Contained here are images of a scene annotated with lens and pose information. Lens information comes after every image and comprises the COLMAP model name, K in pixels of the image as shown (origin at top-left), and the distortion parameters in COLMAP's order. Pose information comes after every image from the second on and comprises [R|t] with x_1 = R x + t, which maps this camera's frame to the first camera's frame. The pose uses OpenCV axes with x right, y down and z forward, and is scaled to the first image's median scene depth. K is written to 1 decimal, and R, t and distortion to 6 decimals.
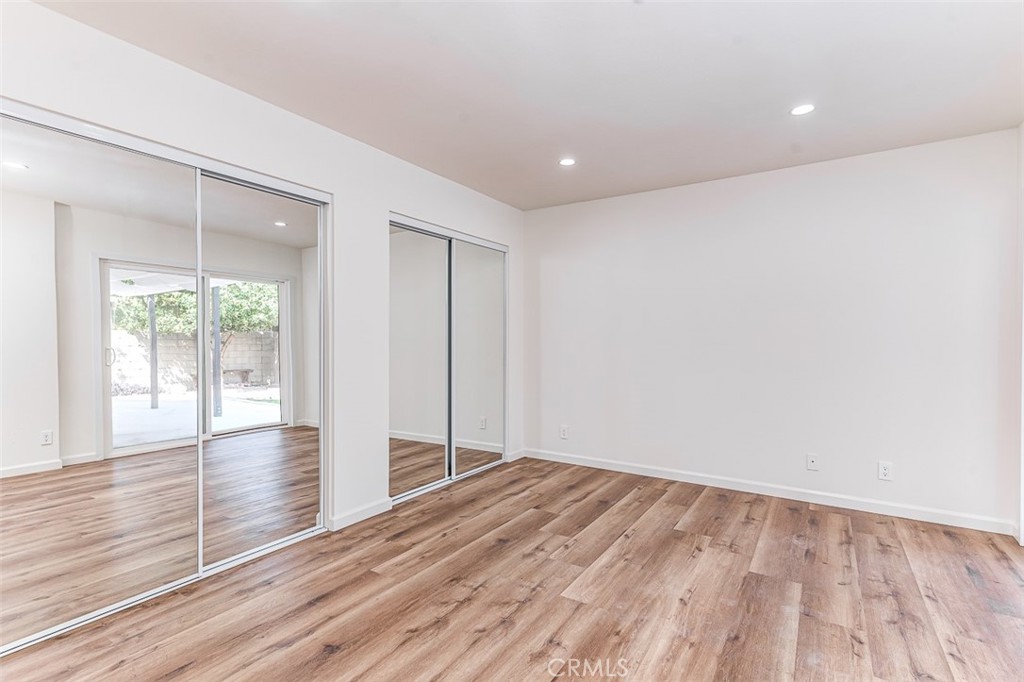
lens RADIAL K [[485.6, 0, 514.0], [0, 485.6, 343.9], [0, 0, 1]] dist [0.014331, 0.000650]
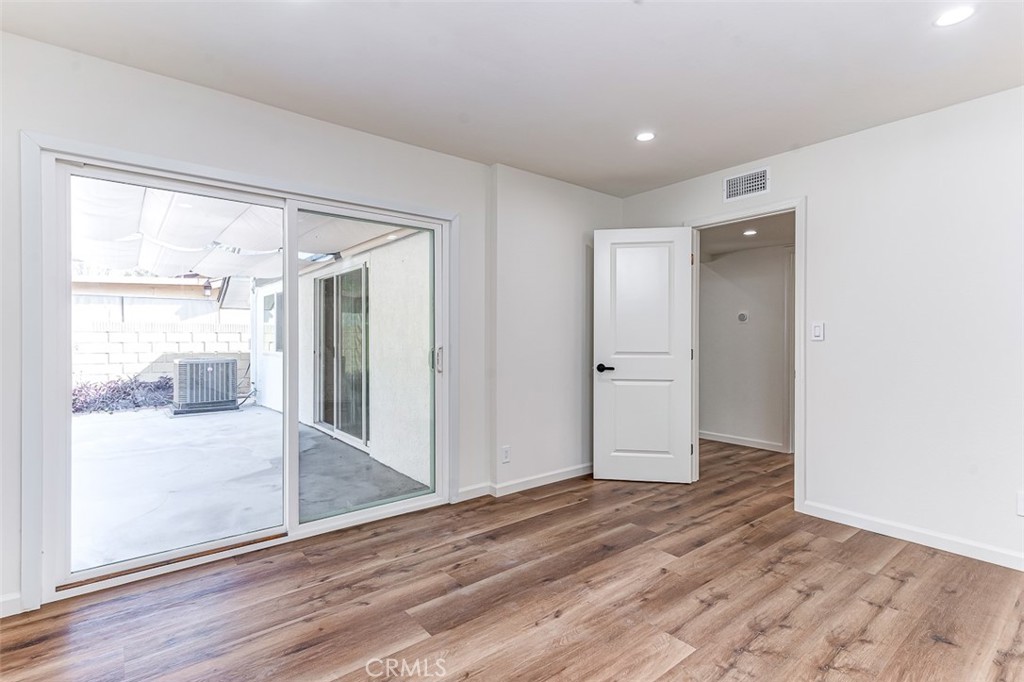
lens RADIAL K [[485.6, 0, 508.0], [0, 485.6, 339.5], [0, 0, 1]] dist [0.014331, 0.000650]
pose [[-0.945729, -0.005247, 0.324915, 0.139925], [-0.000004, 0.999870, 0.016136, -0.023463], [-0.324957, 0.015259, -0.945606, 2.036472]]
